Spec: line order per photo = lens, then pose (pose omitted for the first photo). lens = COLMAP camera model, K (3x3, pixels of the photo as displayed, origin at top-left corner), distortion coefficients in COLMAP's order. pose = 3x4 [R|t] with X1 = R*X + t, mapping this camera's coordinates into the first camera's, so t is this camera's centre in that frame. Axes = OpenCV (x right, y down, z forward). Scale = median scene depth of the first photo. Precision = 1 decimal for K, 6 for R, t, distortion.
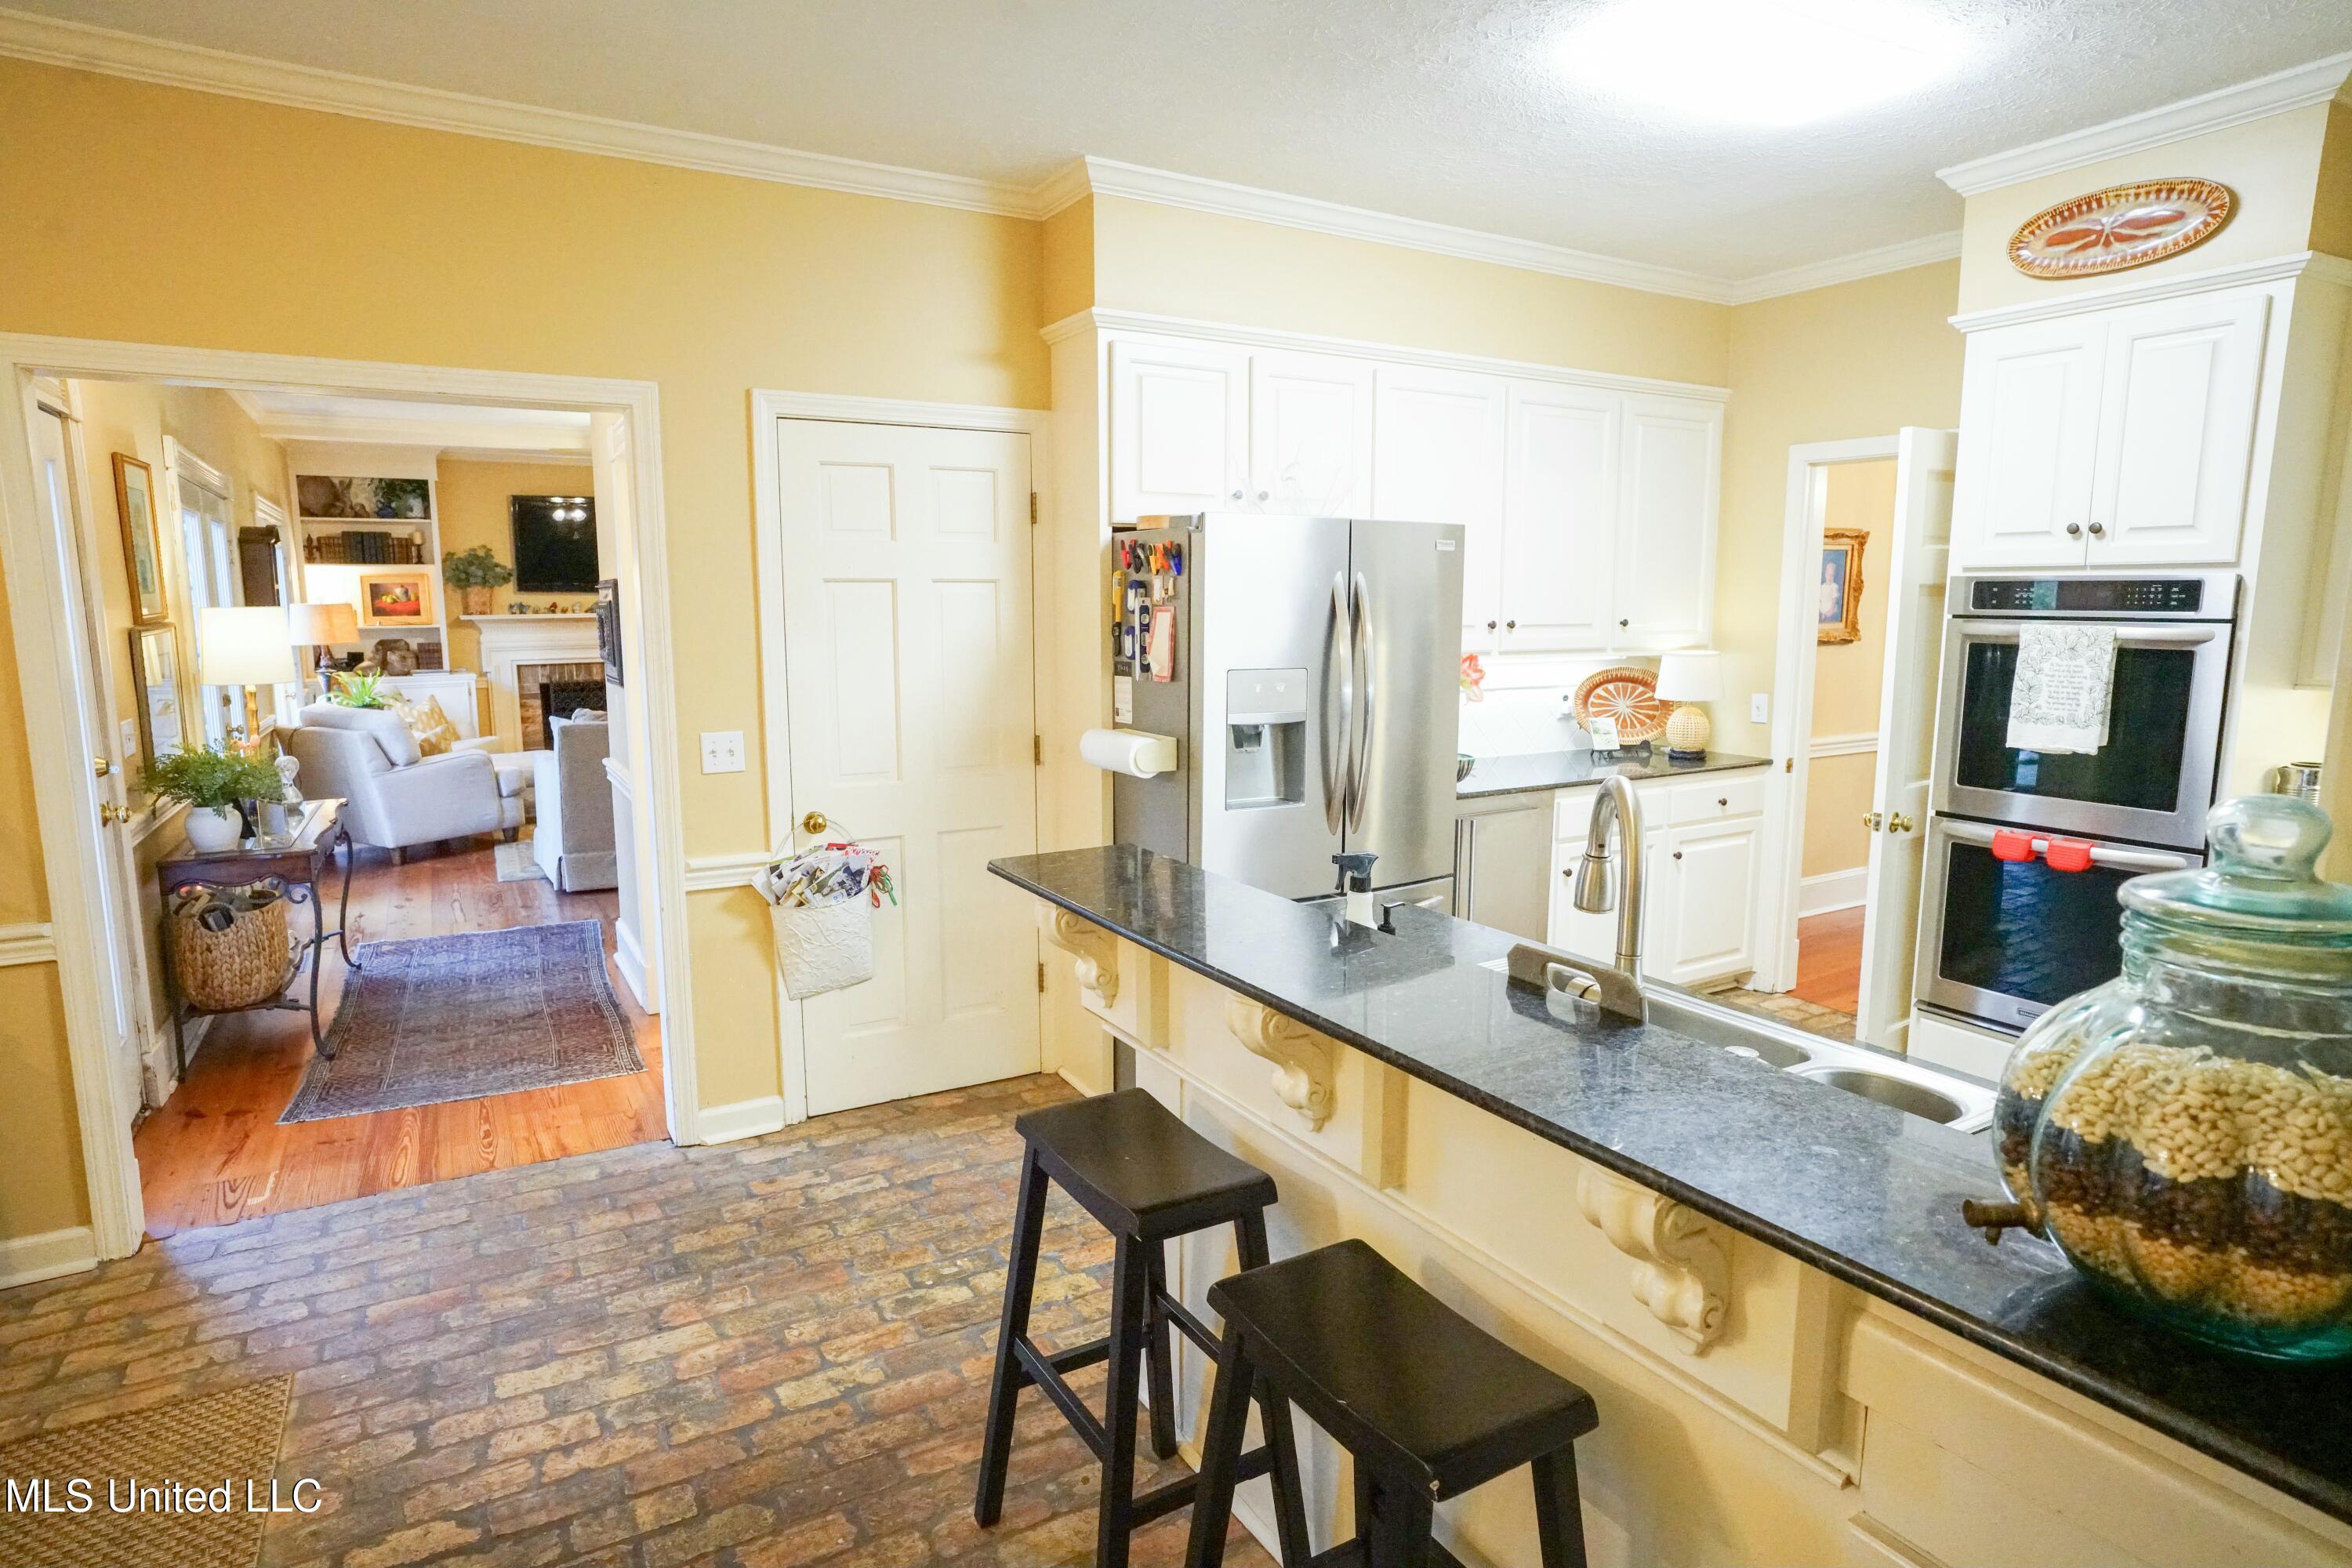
lens RADIAL K [[1274.8, 0, 1176.0], [0, 1274.8, 784.0], [0, 0, 1]] dist [-0.045678, 0.036393]
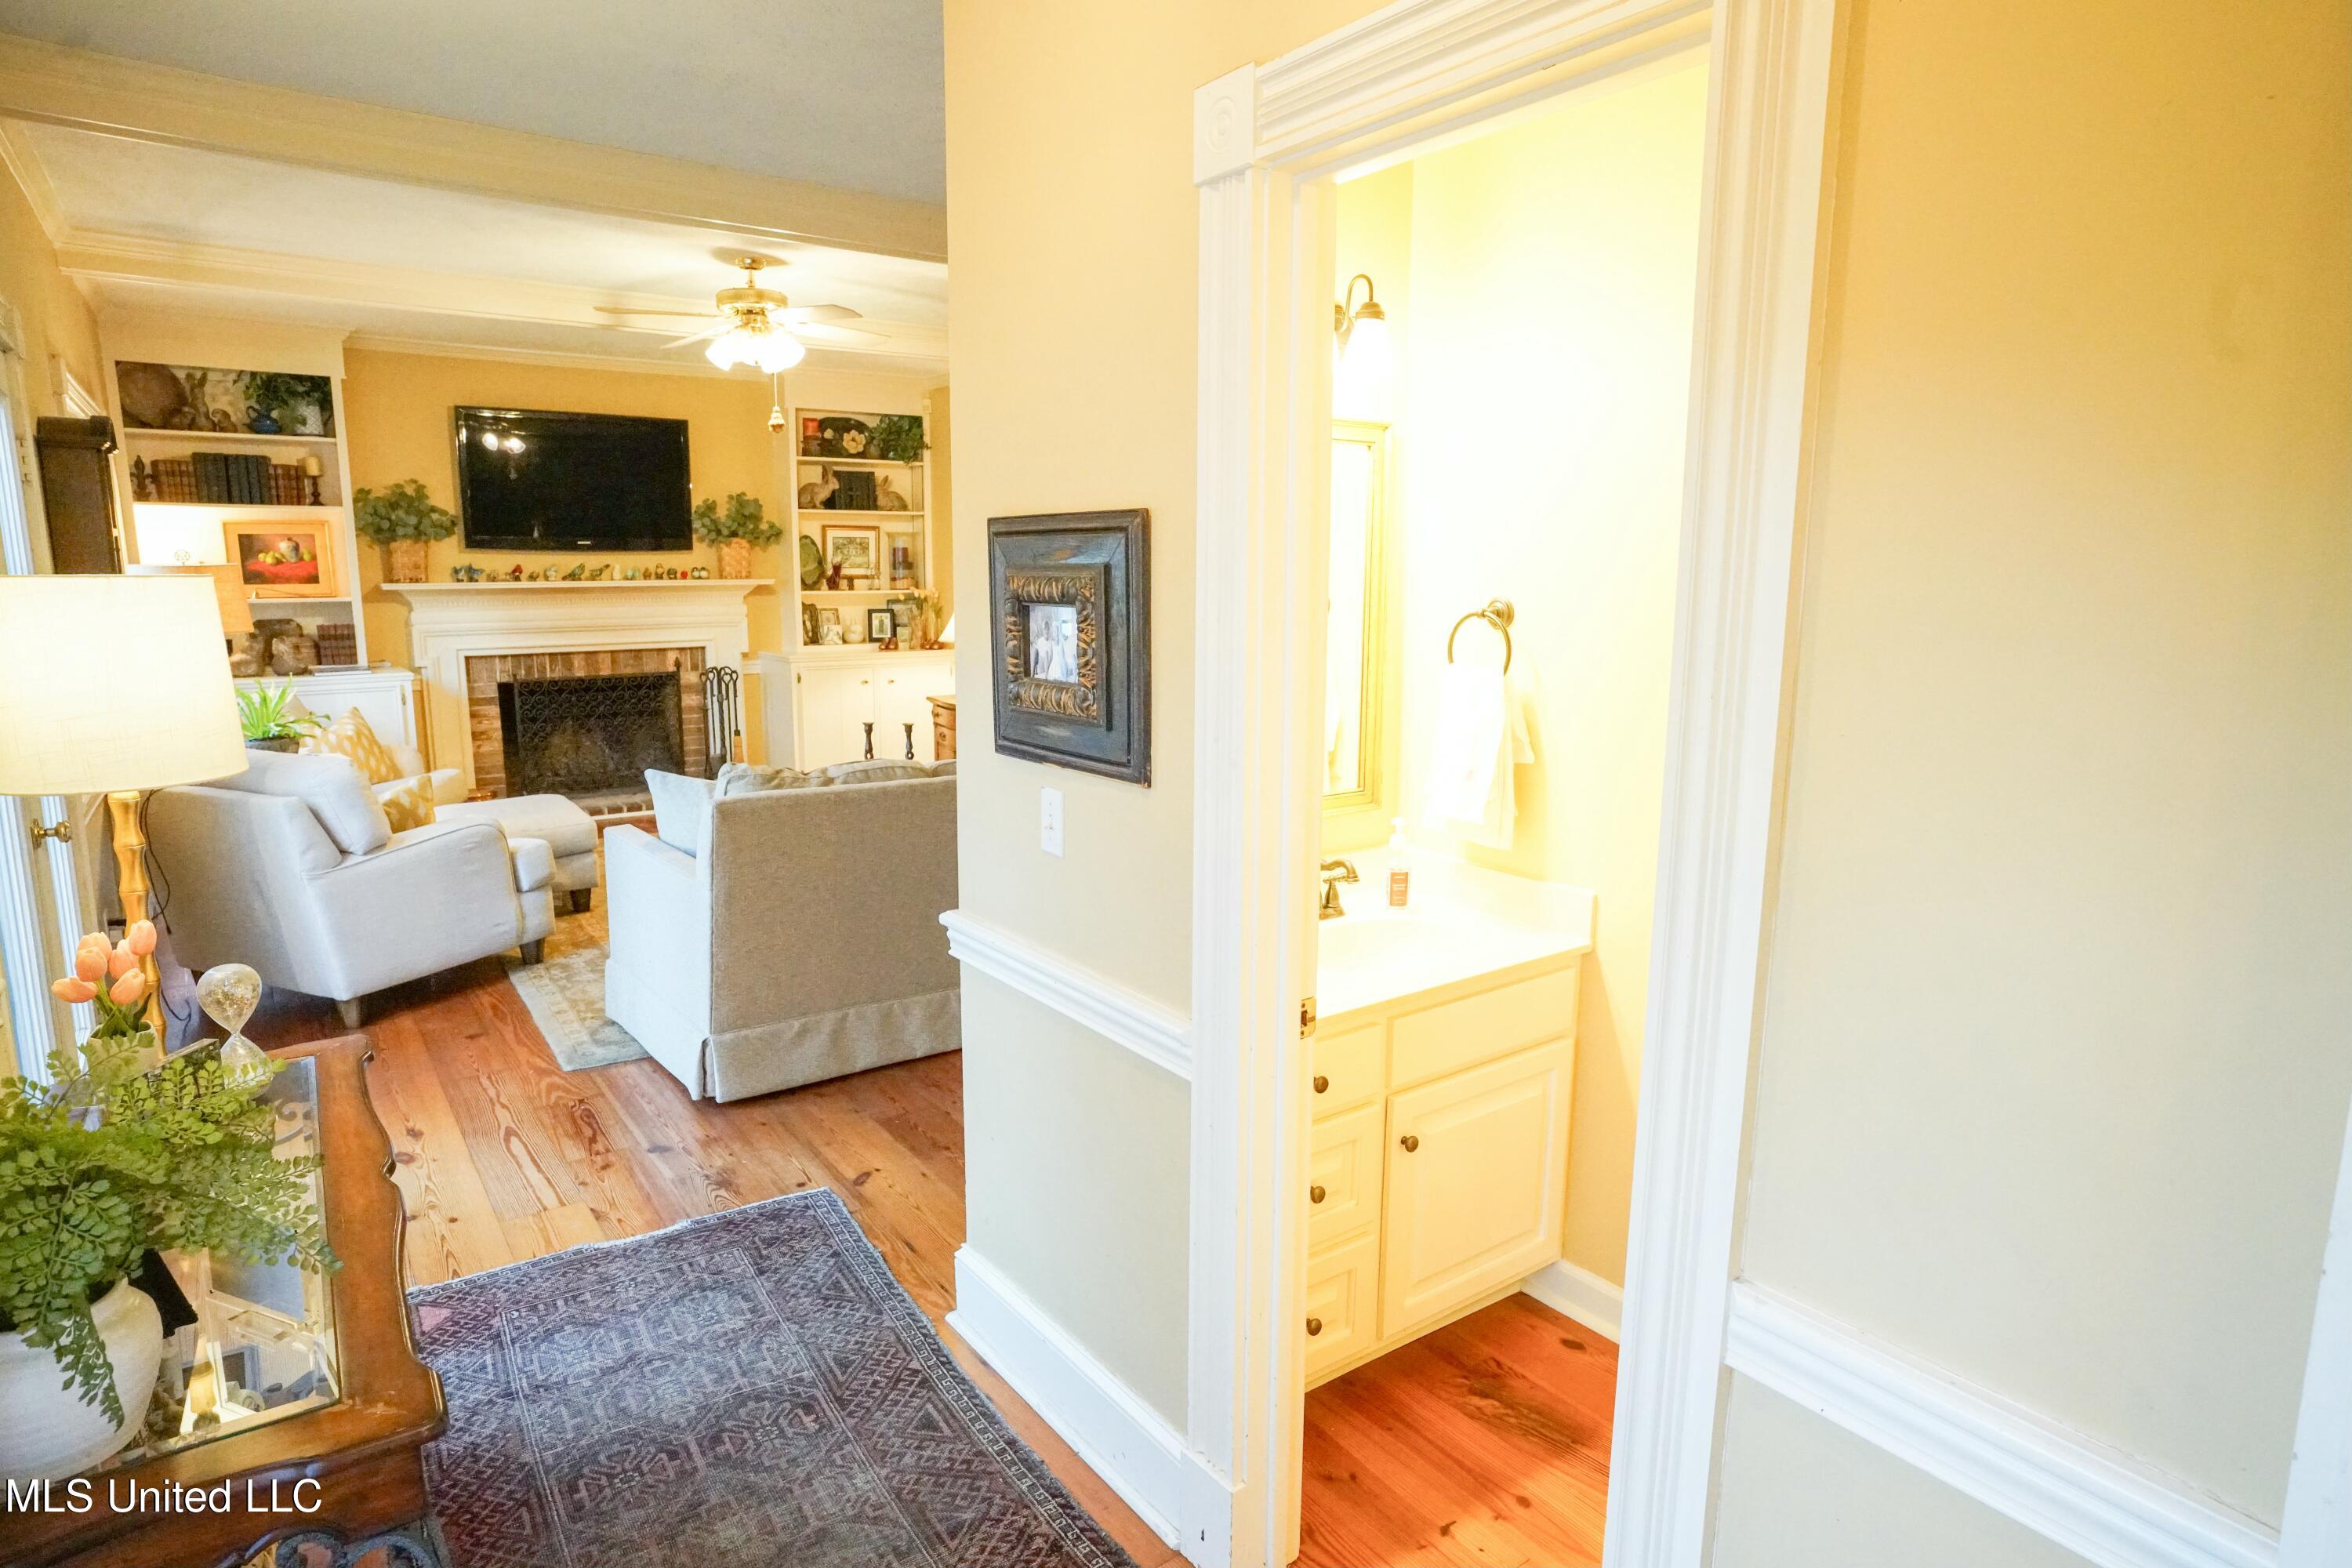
lens RADIAL K [[1290.3, 0, 1166.4], [0, 1290.3, 782.5], [0, 0, 1]] dist [-0.047002, 0.037595]
pose [[0.994942, -0.009672, 0.099987, -0.225331], [0.007379, 0.999702, 0.023278, -0.041342], [-0.100182, -0.022422, 0.994716, 0.286753]]
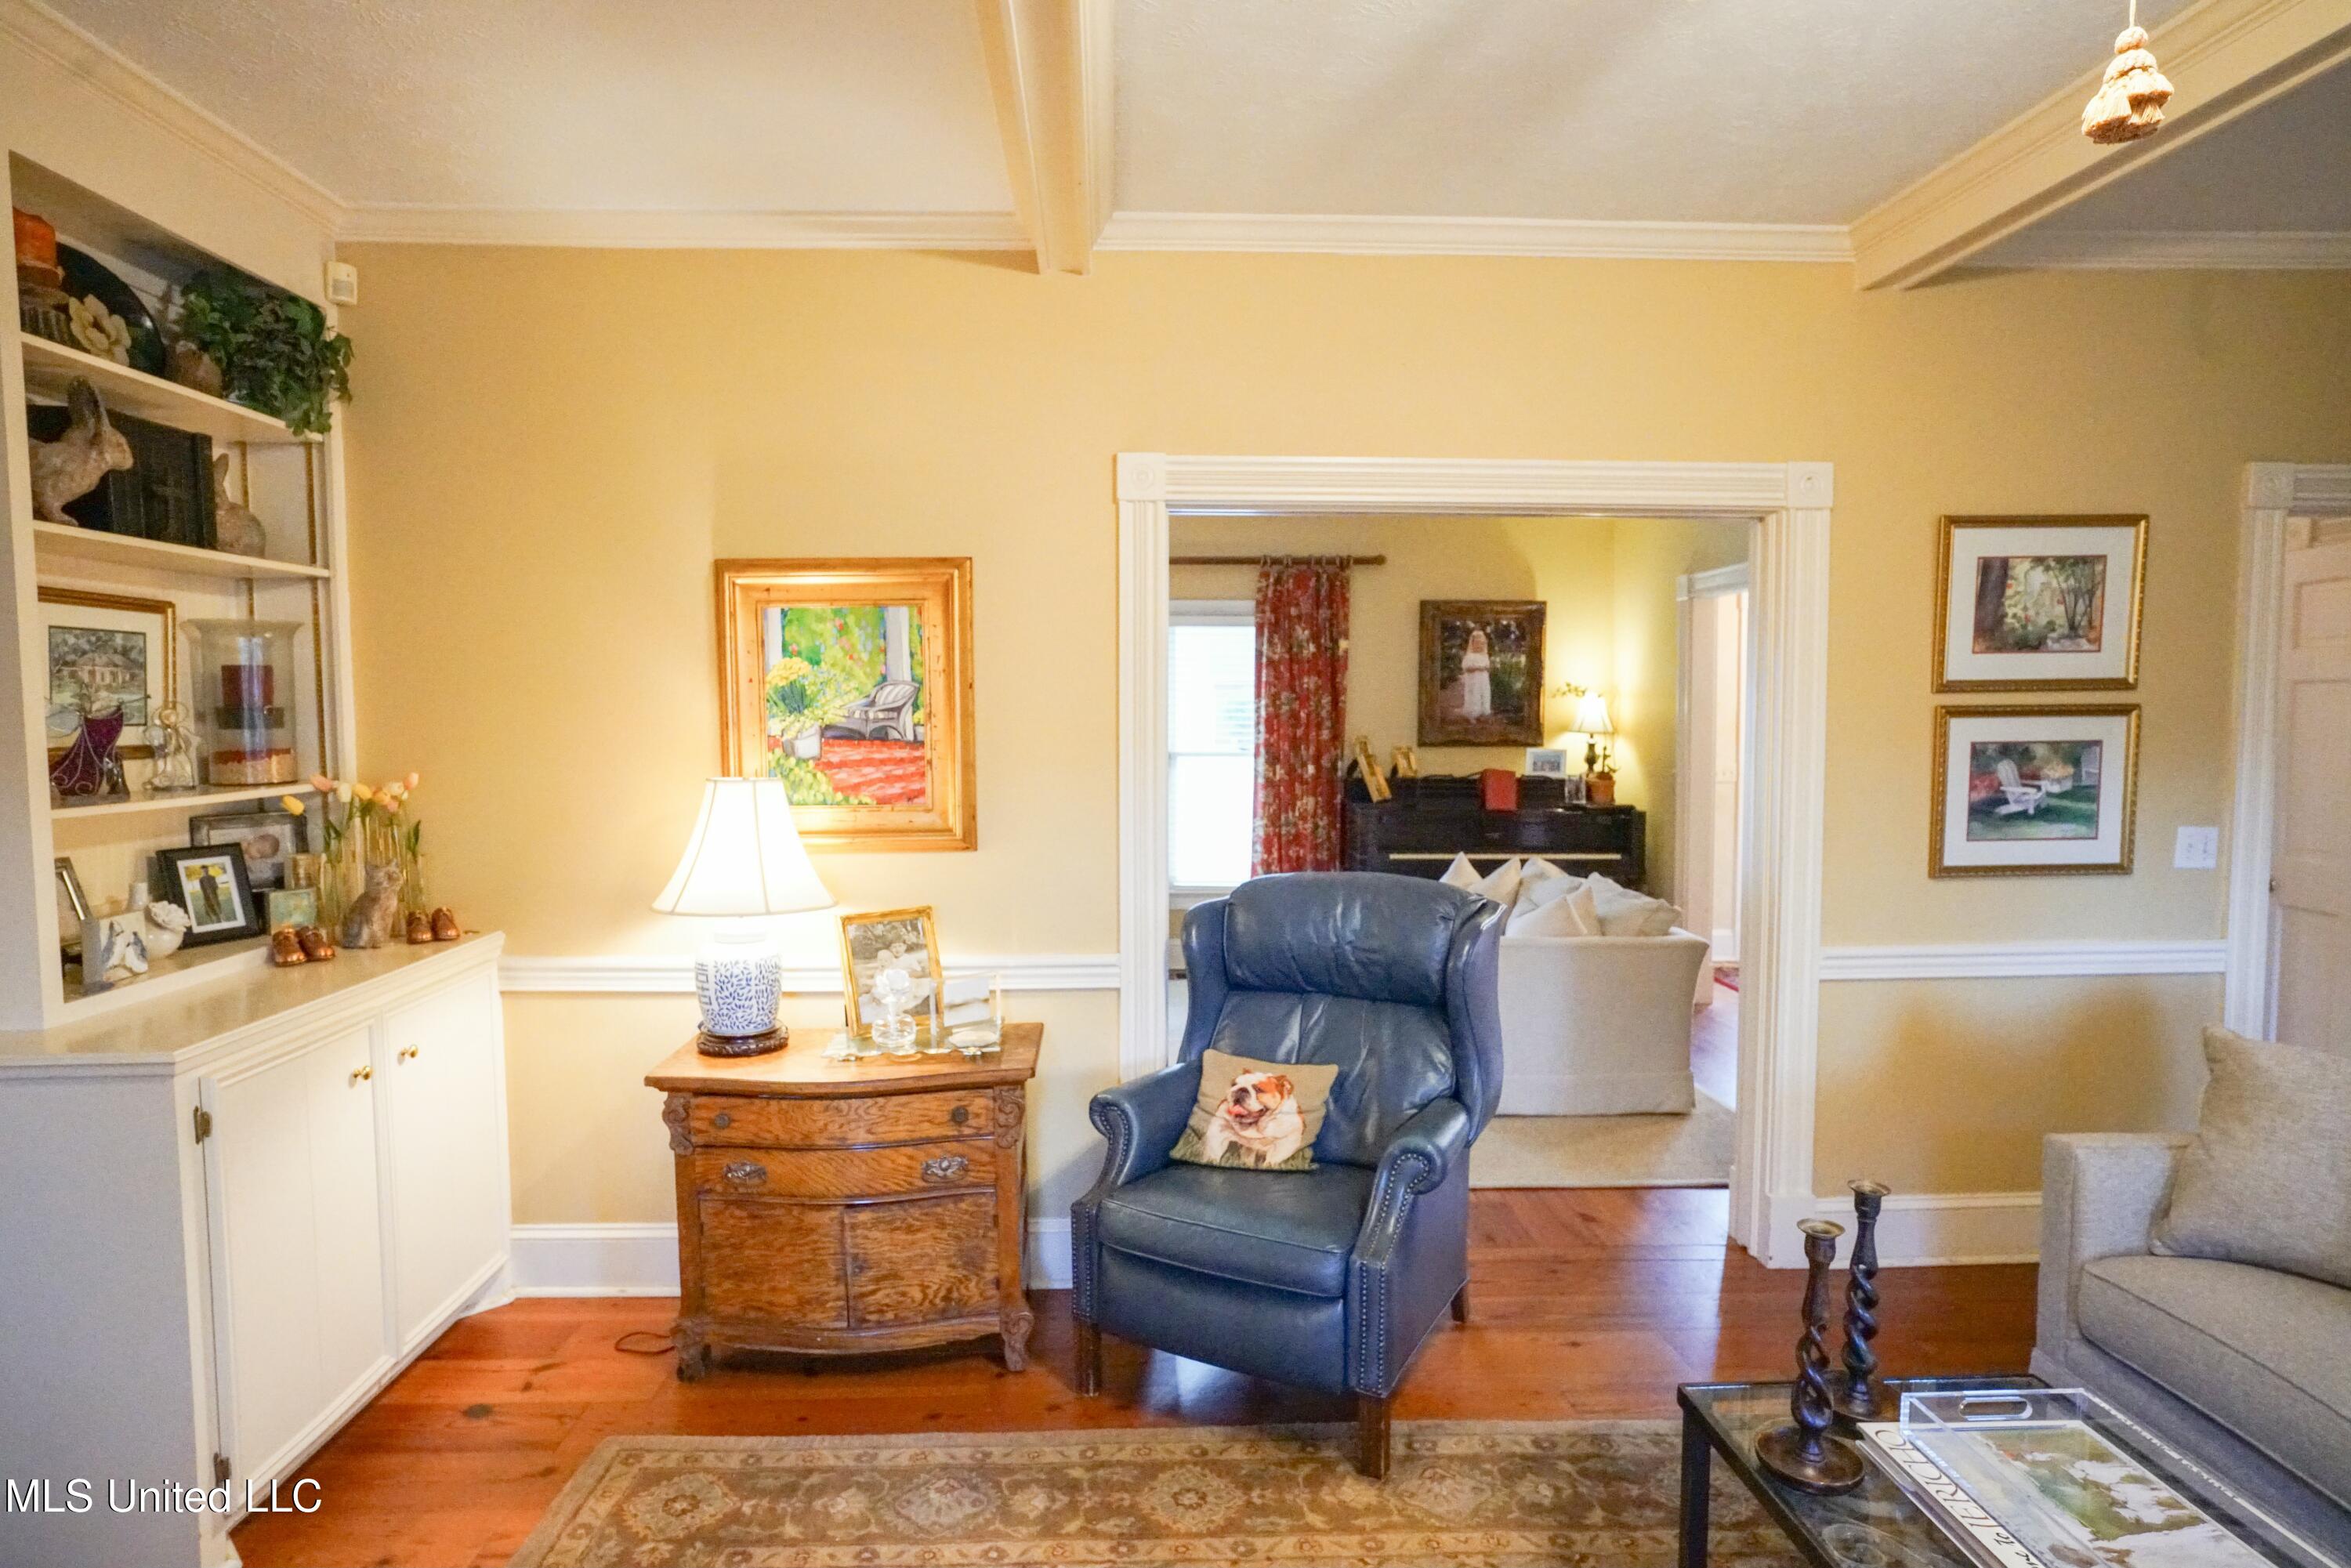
lens RADIAL K [[1289.7, 0, 1165.9], [0, 1289.7, 782.6], [0, 0, 1]] dist [-0.047002, 0.037595]
pose [[0.469770, -0.056892, 0.880954, -0.501741], [0.130794, 0.991393, -0.005722, -0.131396], [-0.873046, 0.117912, 0.473167, 0.895932]]
